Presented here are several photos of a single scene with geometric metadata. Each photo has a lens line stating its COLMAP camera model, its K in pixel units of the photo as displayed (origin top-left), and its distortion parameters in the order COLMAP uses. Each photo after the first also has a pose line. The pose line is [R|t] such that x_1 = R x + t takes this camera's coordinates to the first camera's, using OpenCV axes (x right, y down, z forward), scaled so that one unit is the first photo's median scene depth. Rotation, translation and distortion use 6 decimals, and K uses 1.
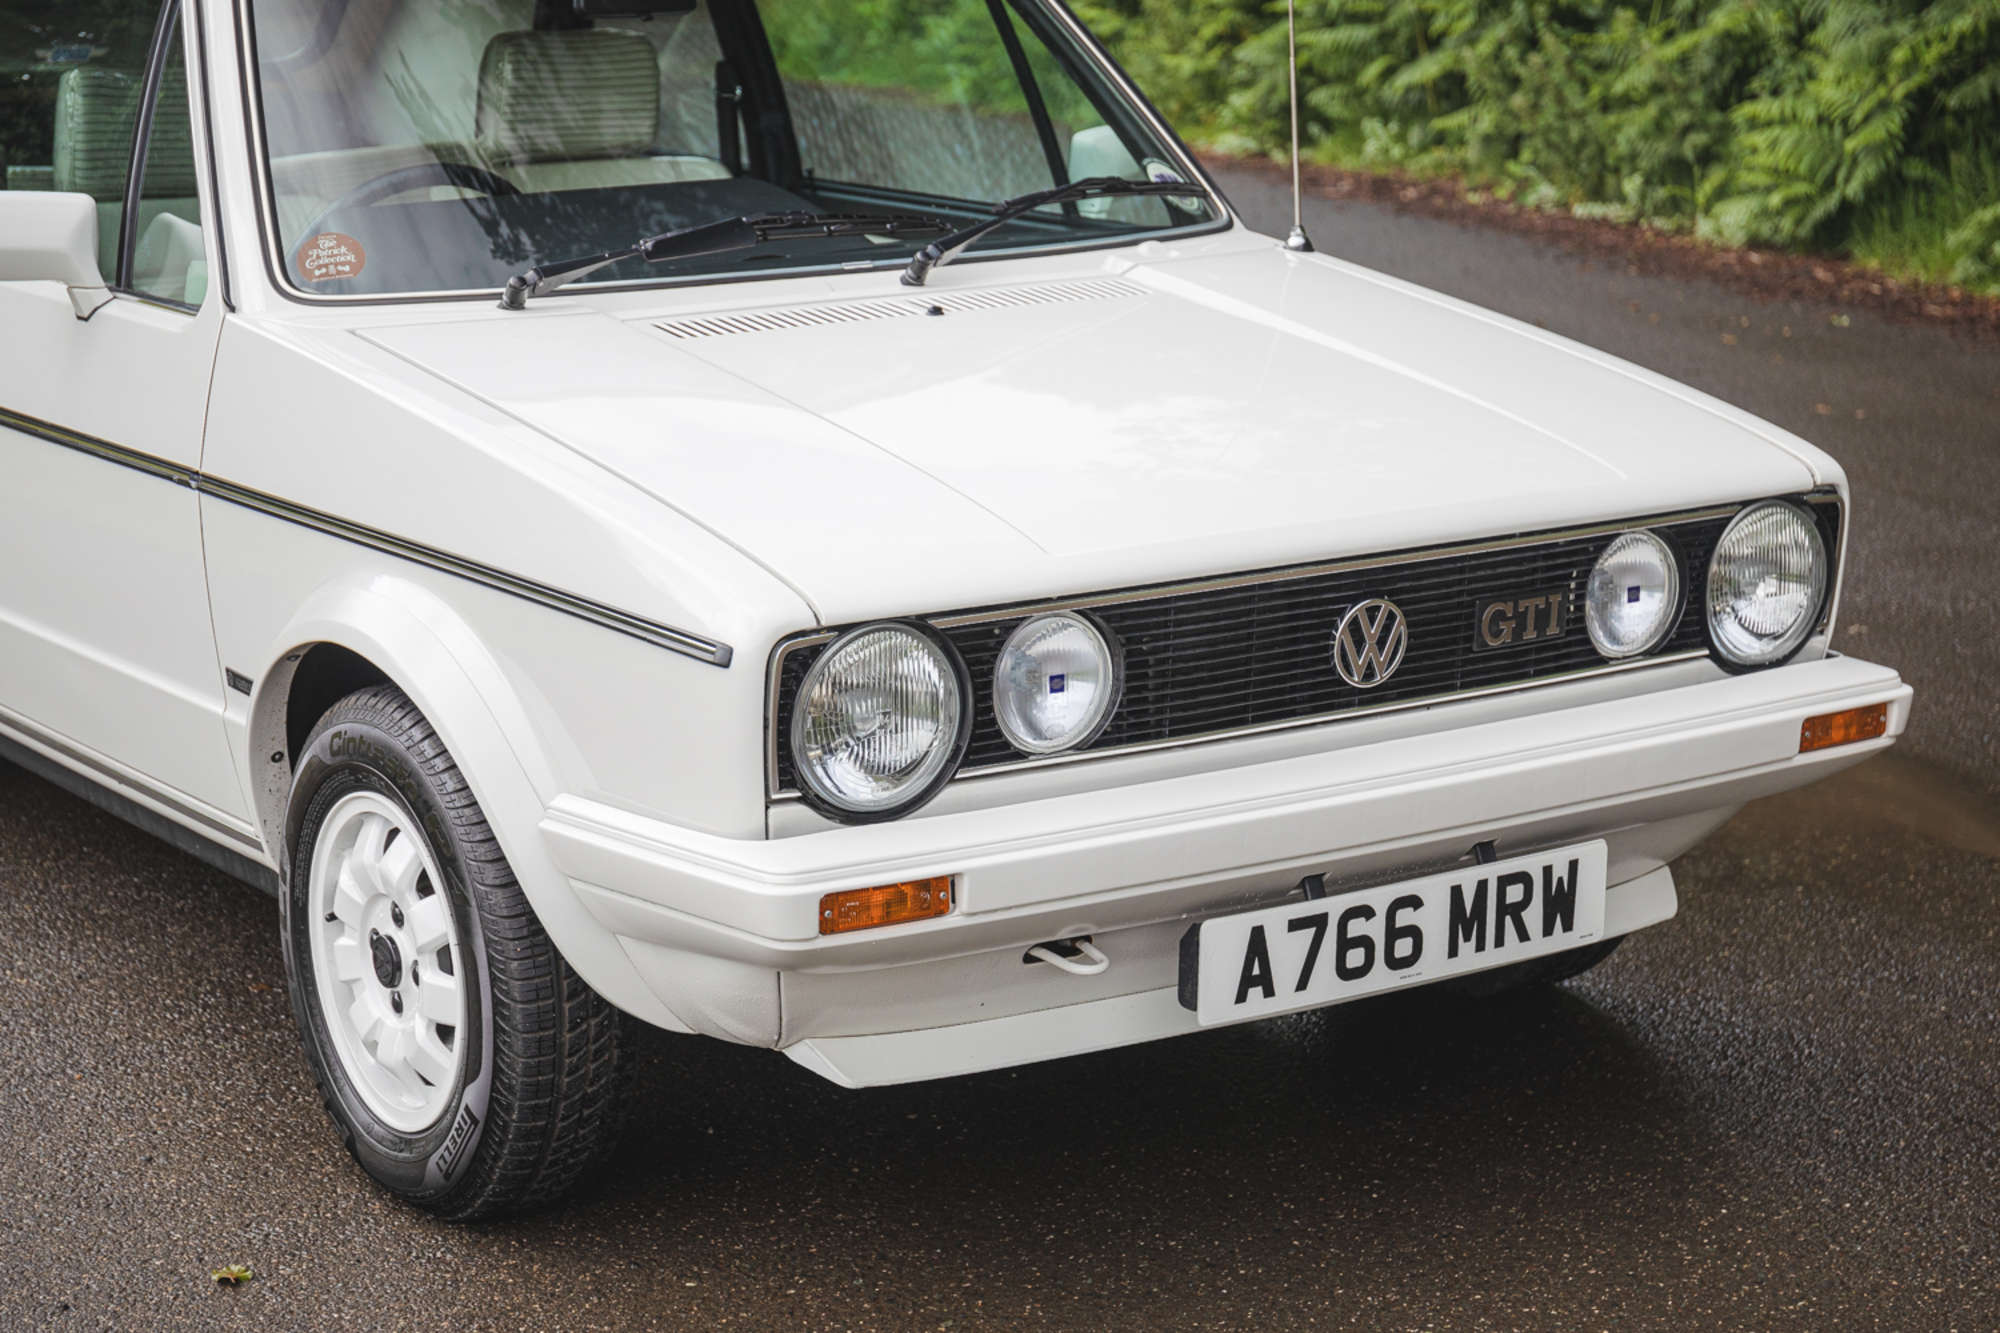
lens RADIAL K [[3900.2, 0, 1017.7], [0, 3900.2, 721.9], [0, 0, 1]] dist [0.139763, 0.000000]
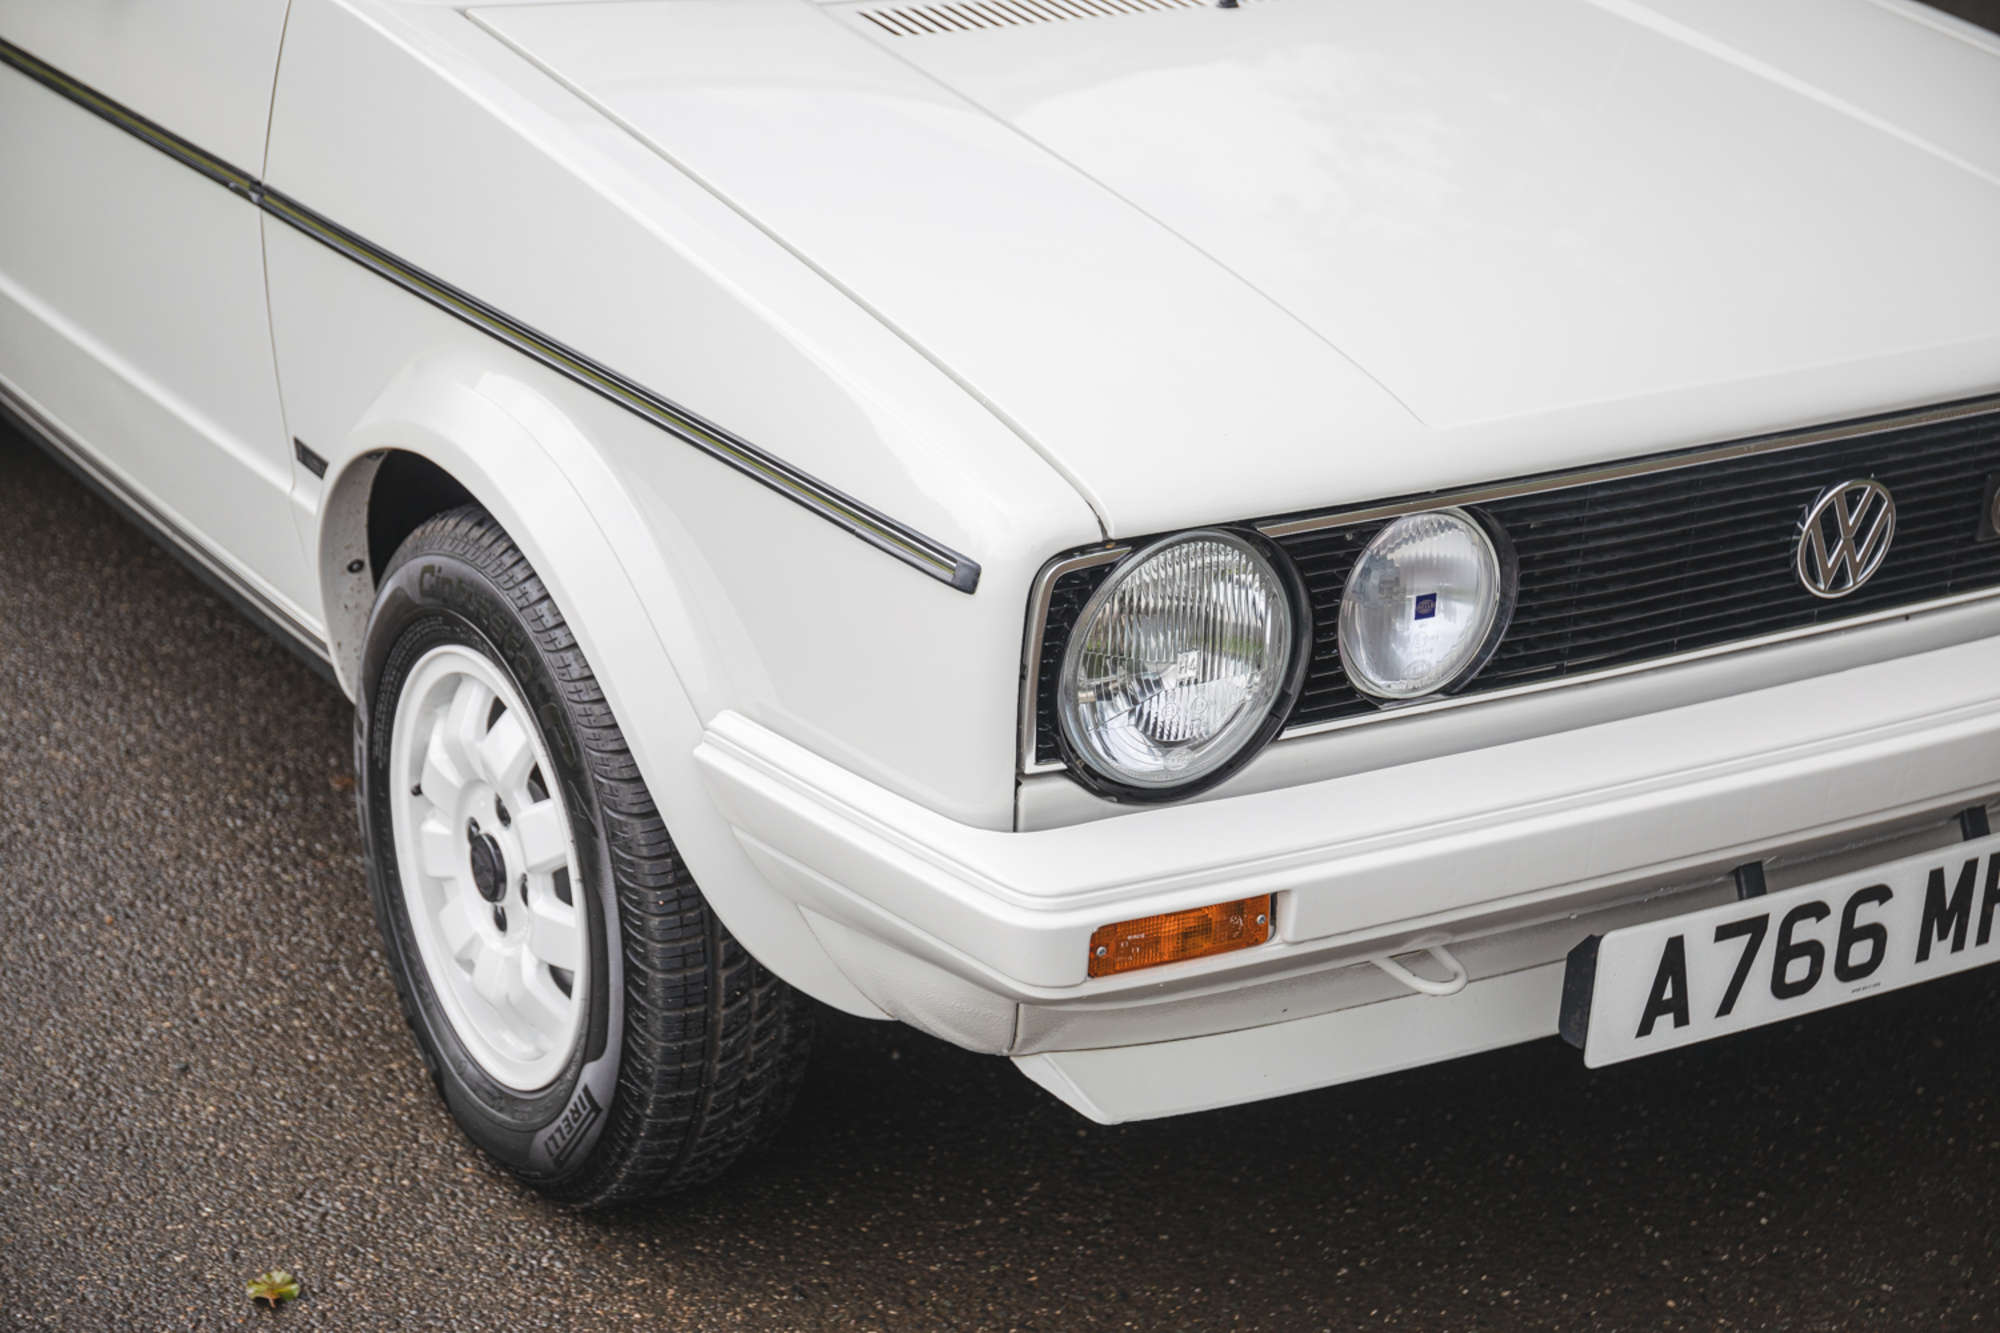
lens RADIAL K [[3558.3, 0, 1019.9], [0, 3558.3, 665.4], [0, 0, 1]] dist [0.143052, 0.000000]
pose [[0.998724, 0.046014, -0.020793, -0.046425], [-0.042866, 0.990262, 0.132450, -0.076583], [0.026685, -0.131390, 0.990972, 0.329083]]
